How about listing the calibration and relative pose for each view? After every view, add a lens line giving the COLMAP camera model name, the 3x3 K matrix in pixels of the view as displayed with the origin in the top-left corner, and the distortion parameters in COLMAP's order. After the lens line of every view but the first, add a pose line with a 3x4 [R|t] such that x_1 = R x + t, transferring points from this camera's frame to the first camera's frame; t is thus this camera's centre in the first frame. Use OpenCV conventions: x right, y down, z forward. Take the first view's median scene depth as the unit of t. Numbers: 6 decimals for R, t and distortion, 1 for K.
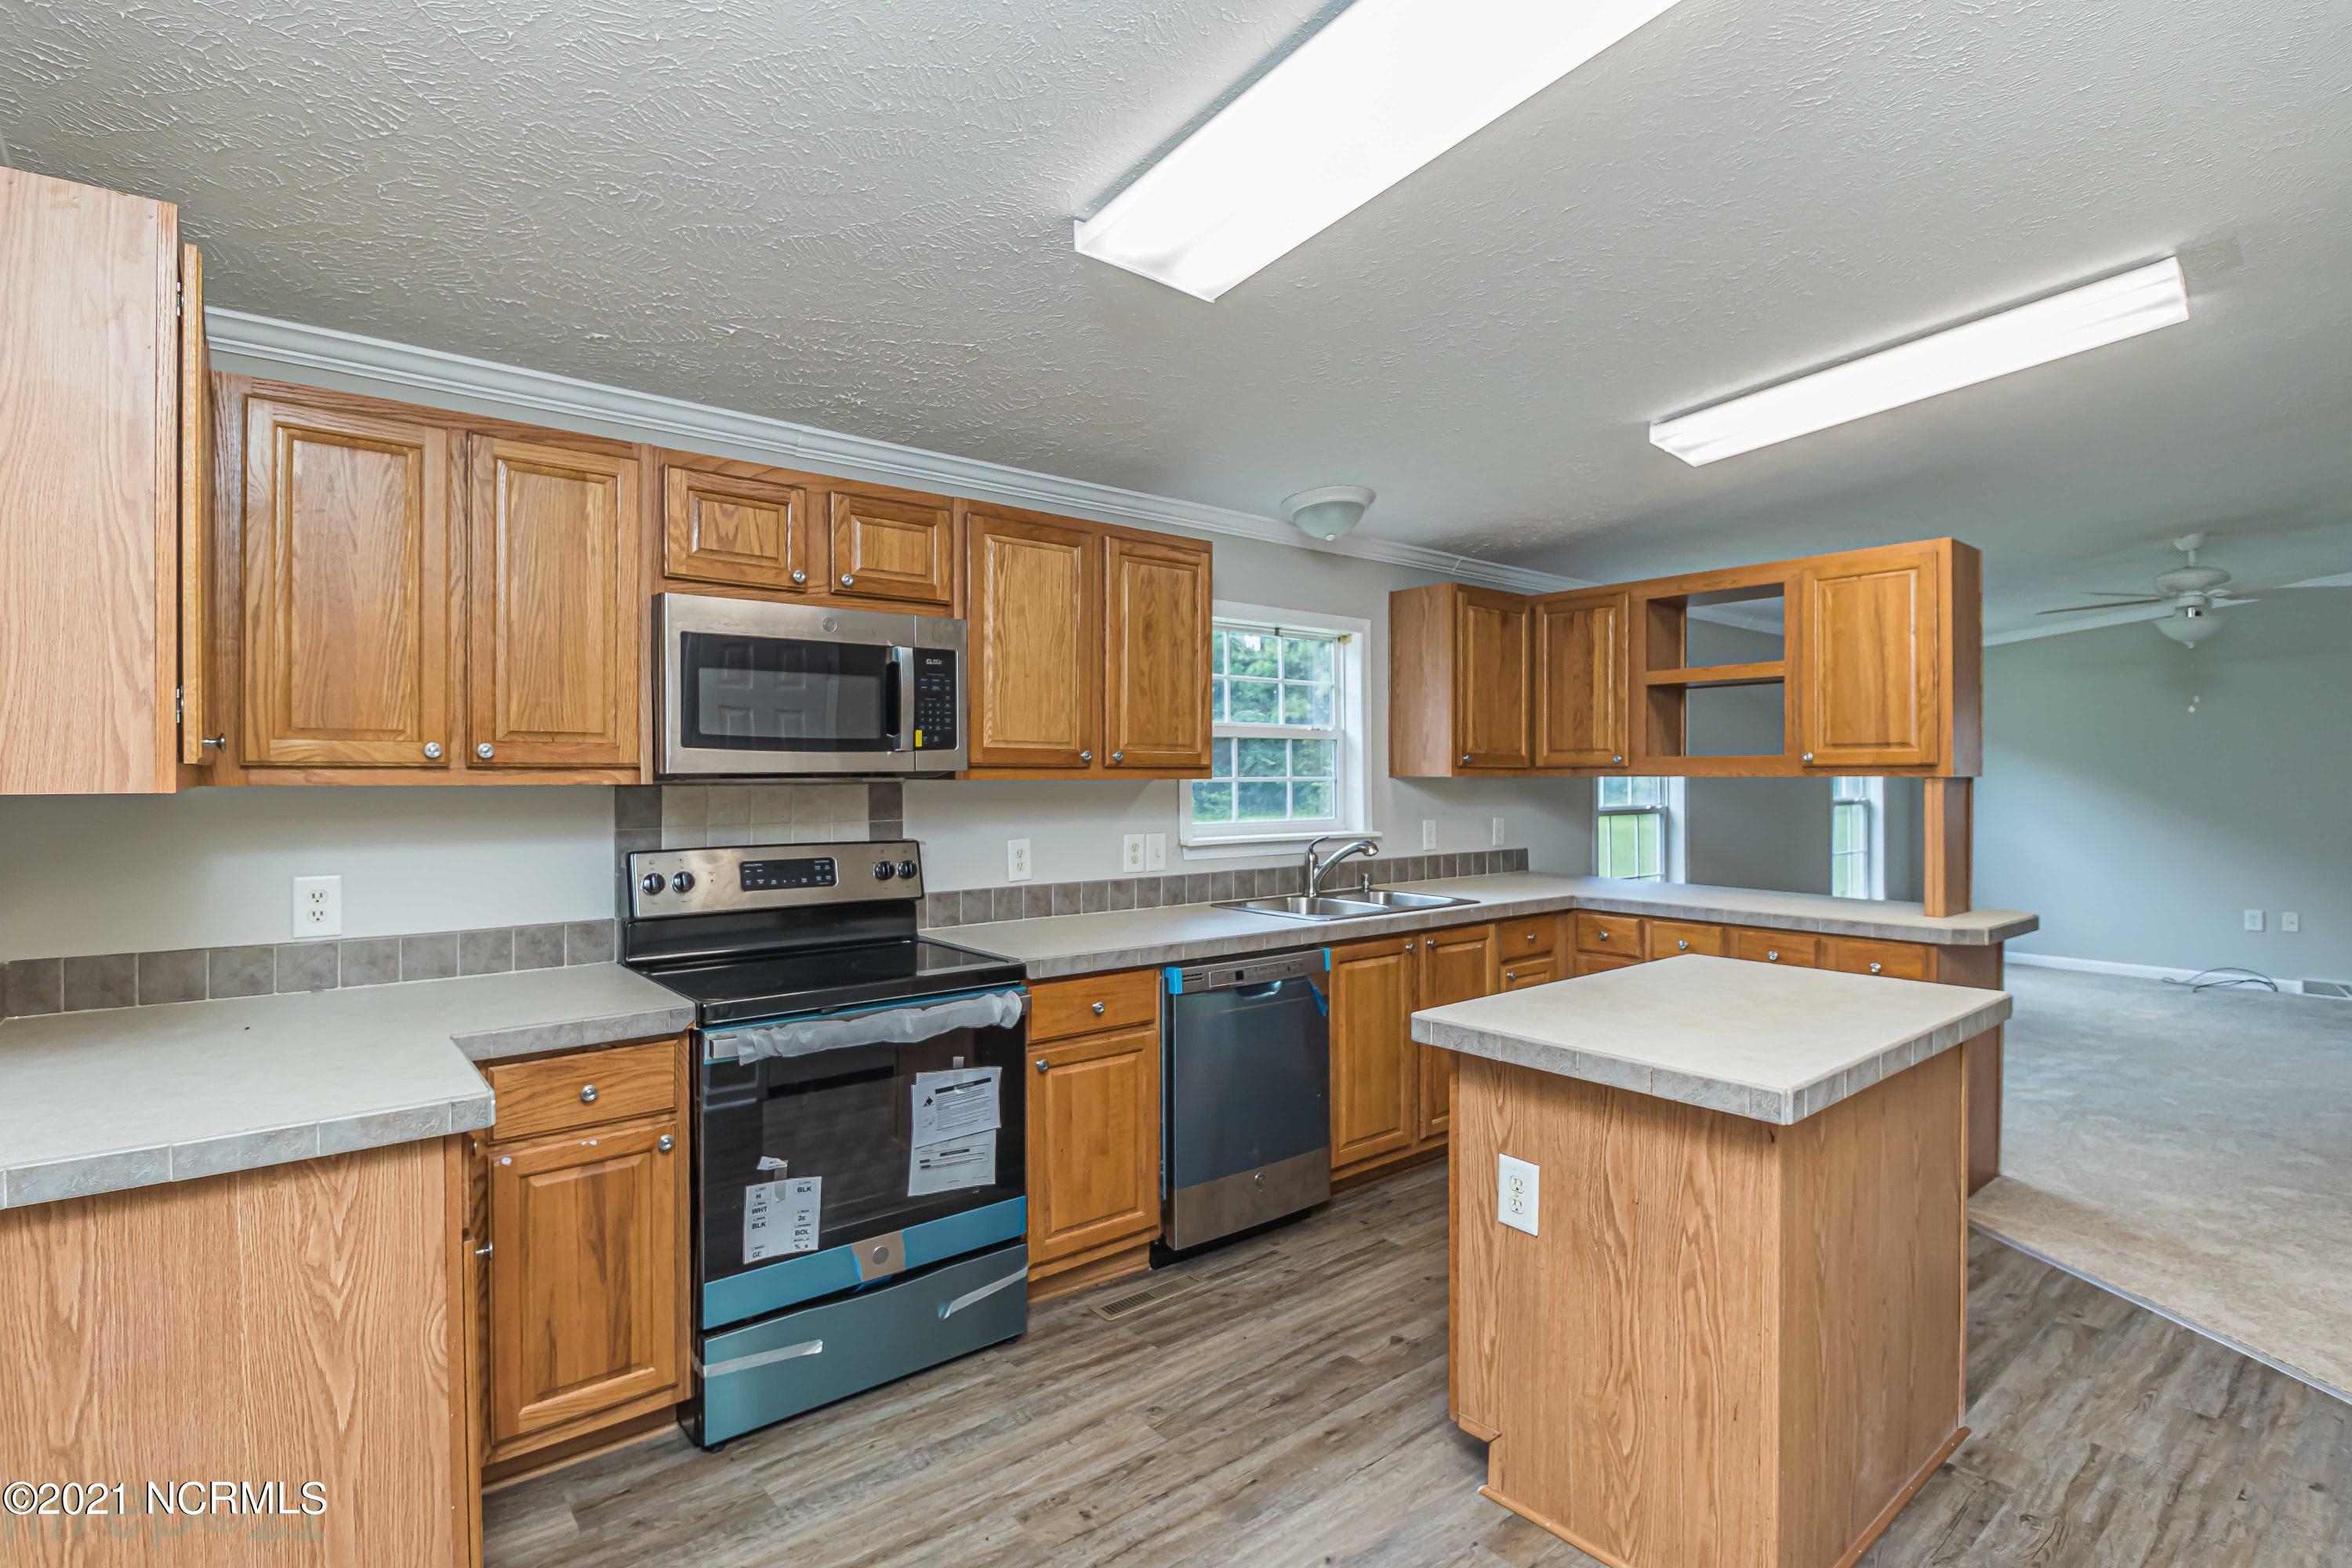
lens RADIAL K [[1152.4, 0, 1173.8], [0, 1152.4, 759.9], [0, 0, 1]] dist [0.000249, -0.022739]
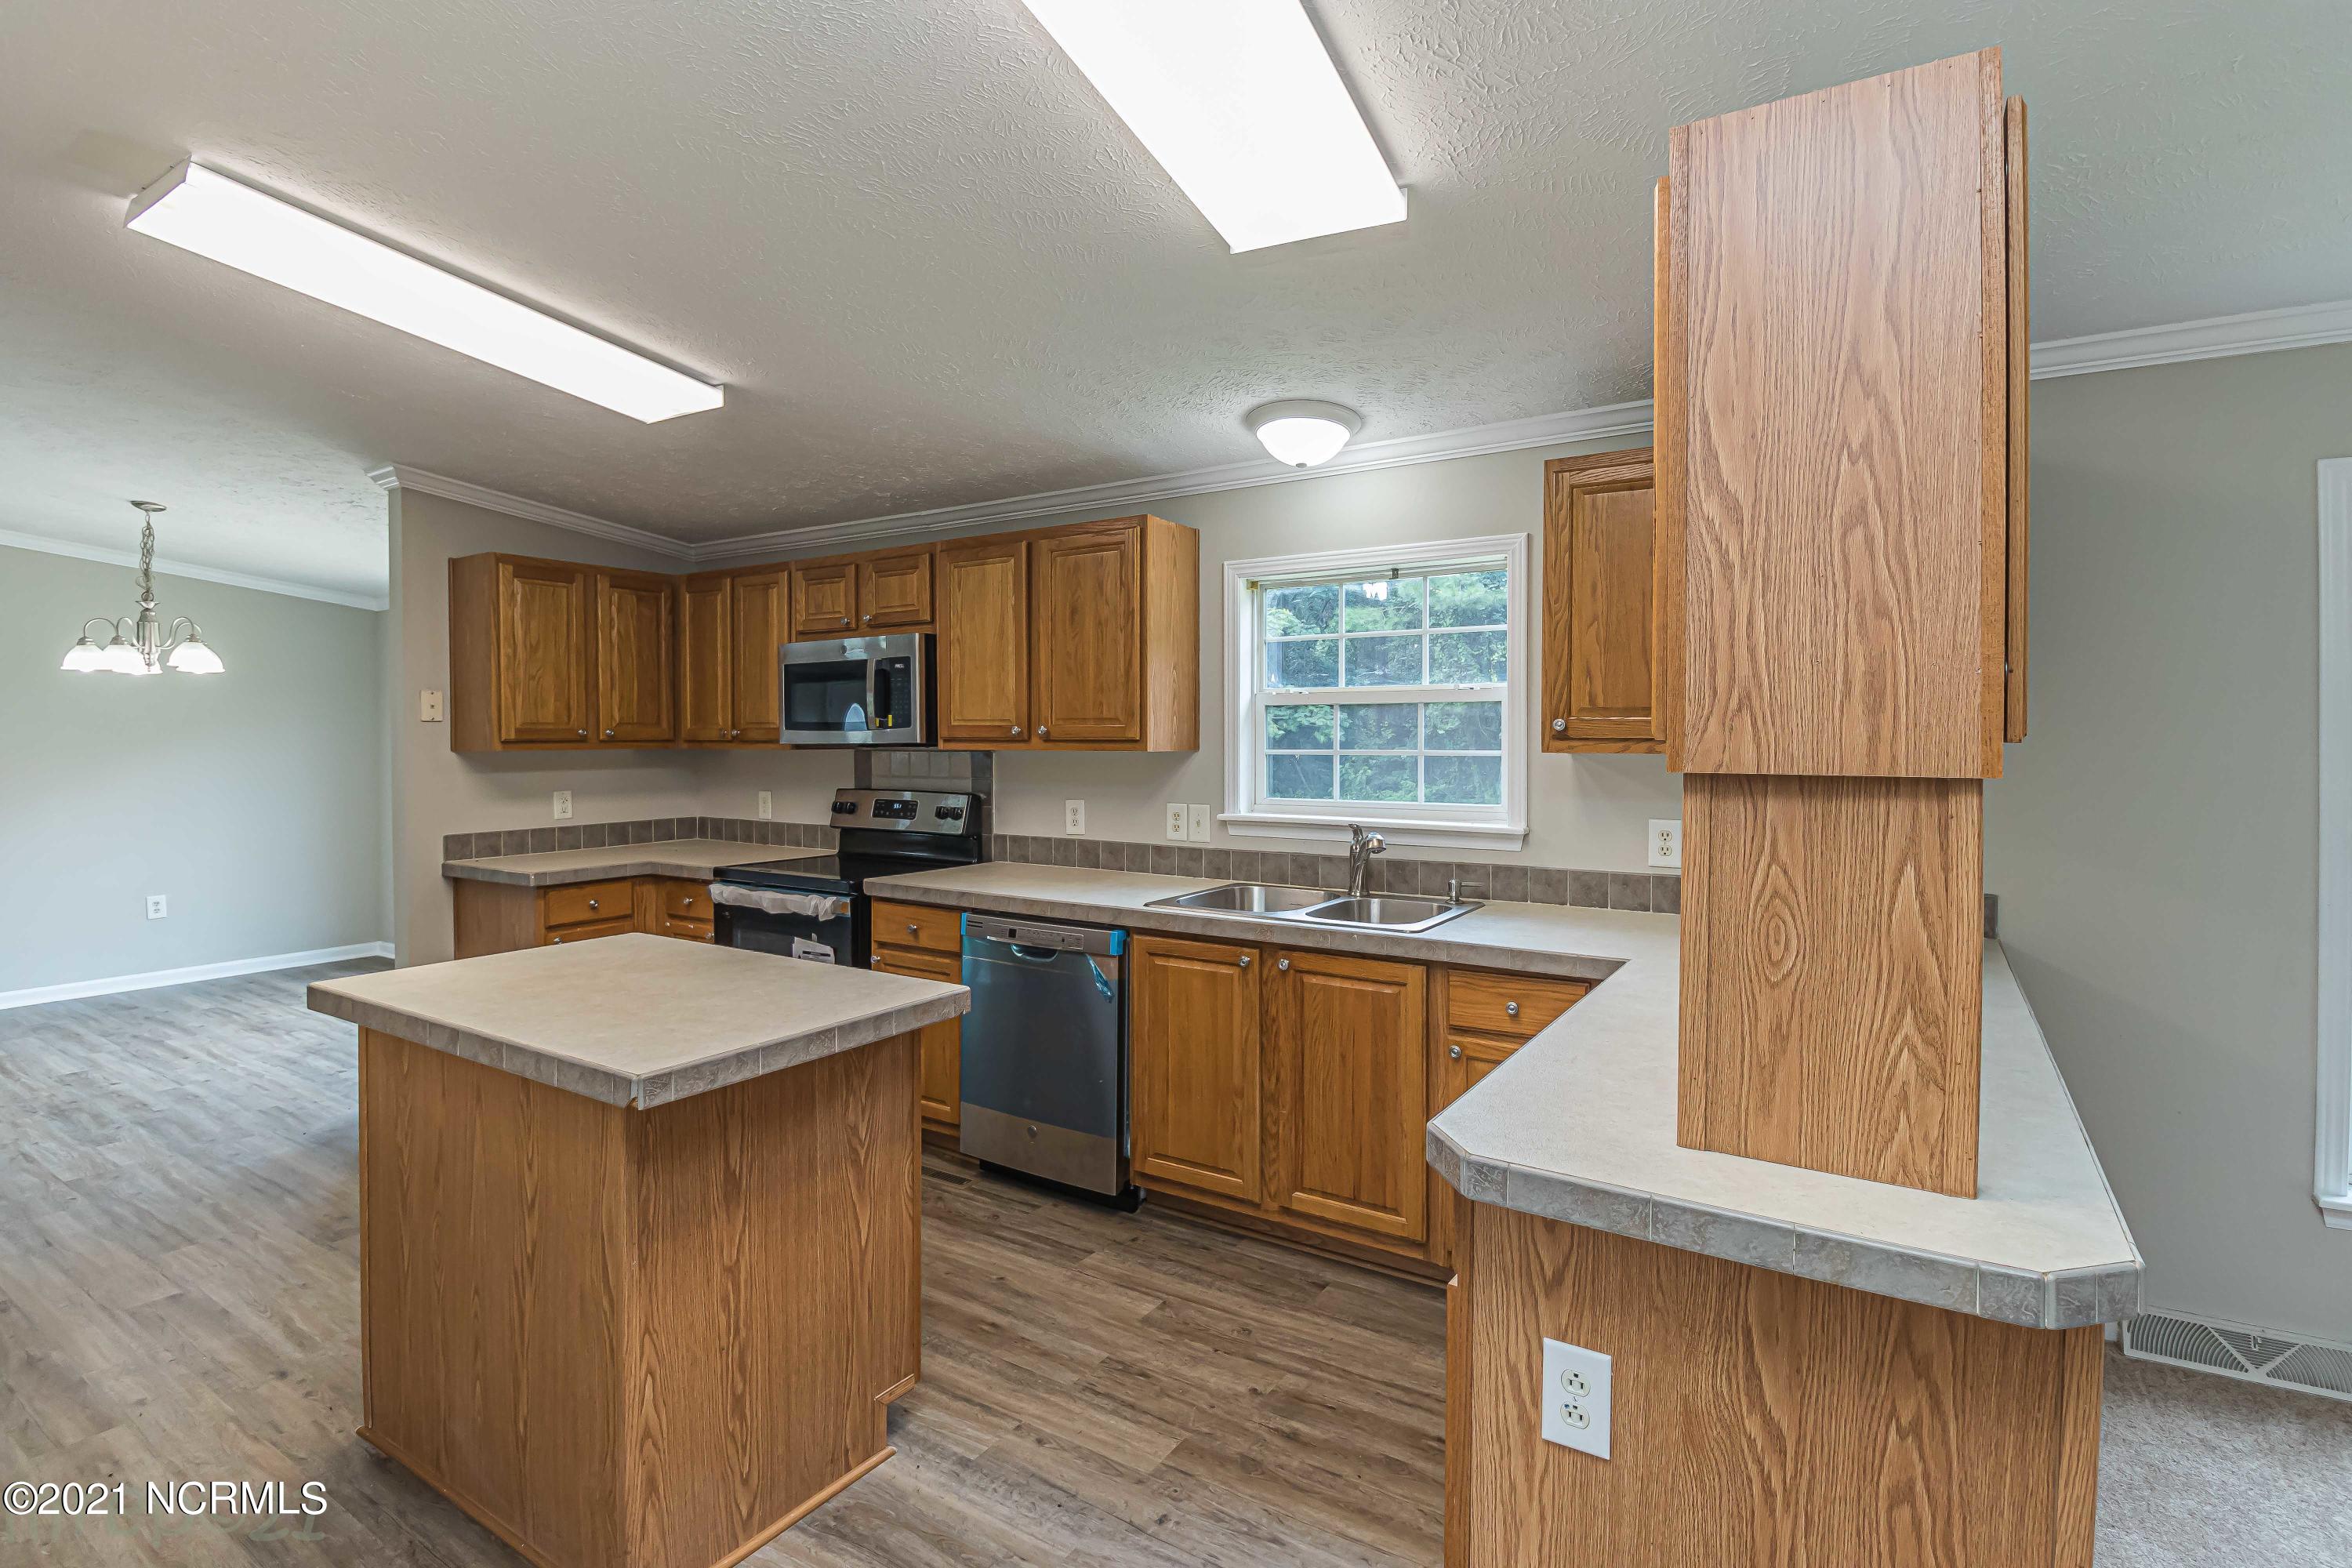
lens RADIAL K [[1109.7, 0, 1182.2], [0, 1109.7, 743.5], [0, 0, 1]] dist [-0.000661, -0.008279]
pose [[0.300087, 0.007831, -0.953880, 0.949896], [0.012681, 0.999845, 0.012198, -0.001703], [0.953827, -0.015757, 0.299941, 0.730366]]
